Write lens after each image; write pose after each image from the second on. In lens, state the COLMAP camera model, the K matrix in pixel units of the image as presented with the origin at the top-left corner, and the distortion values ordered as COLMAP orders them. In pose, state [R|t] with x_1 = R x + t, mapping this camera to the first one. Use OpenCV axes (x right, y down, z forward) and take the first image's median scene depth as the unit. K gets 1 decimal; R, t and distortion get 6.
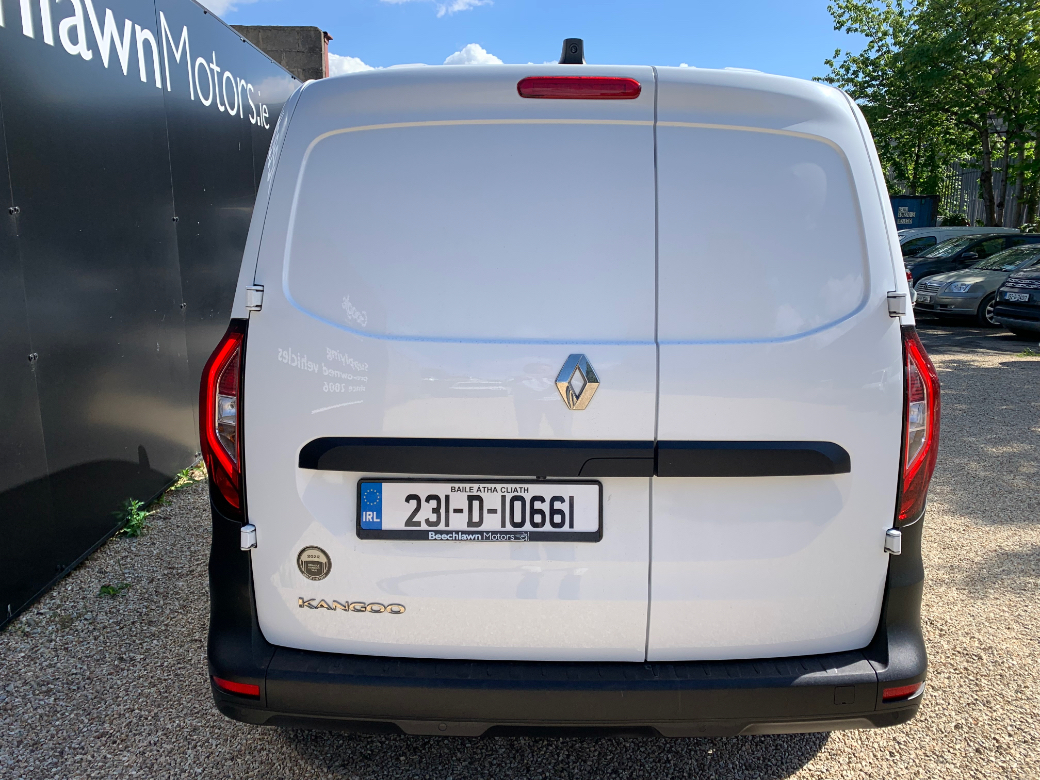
lens RADIAL K [[816.2, 0, 520.0], [0, 816.2, 390.0], [0, 0, 1]] dist [0.081556, -0.109485]
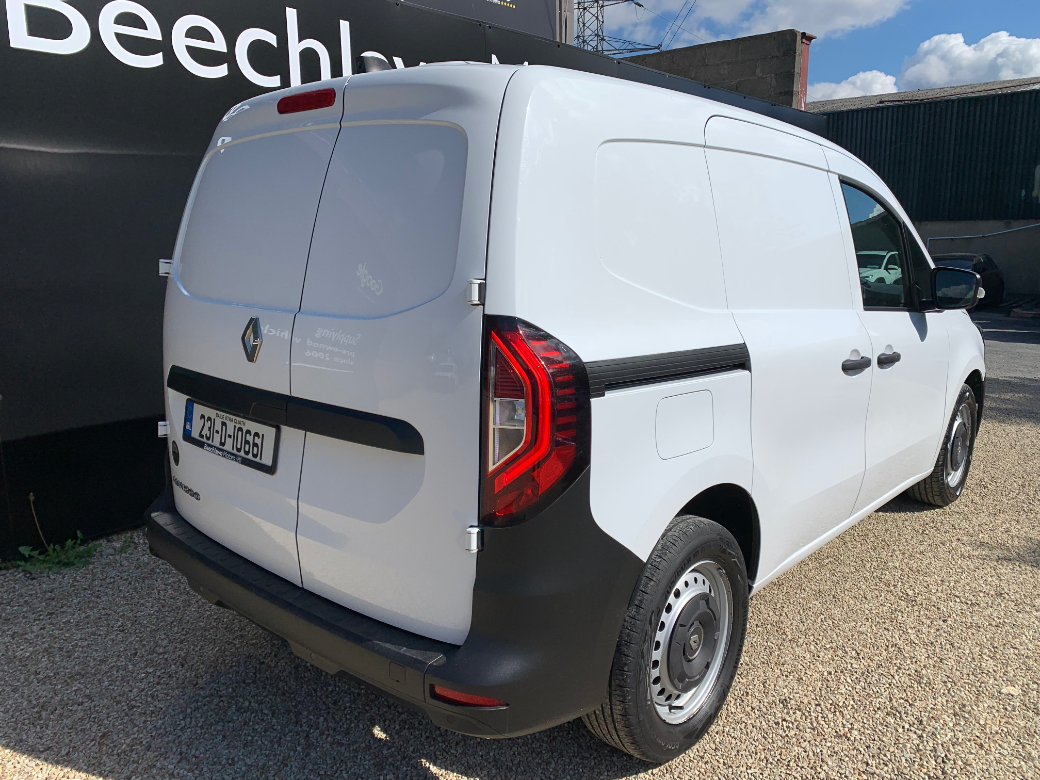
lens RADIAL K [[816.2, 0, 520.0], [0, 816.2, 390.0], [0, 0, 1]] dist [0.081556, -0.109485]
pose [[0.714541, 0.117113, -0.689722, 1.189913], [-0.124464, 0.991442, 0.039402, -0.033720], [0.688433, 0.057691, 0.723002, 0.365108]]
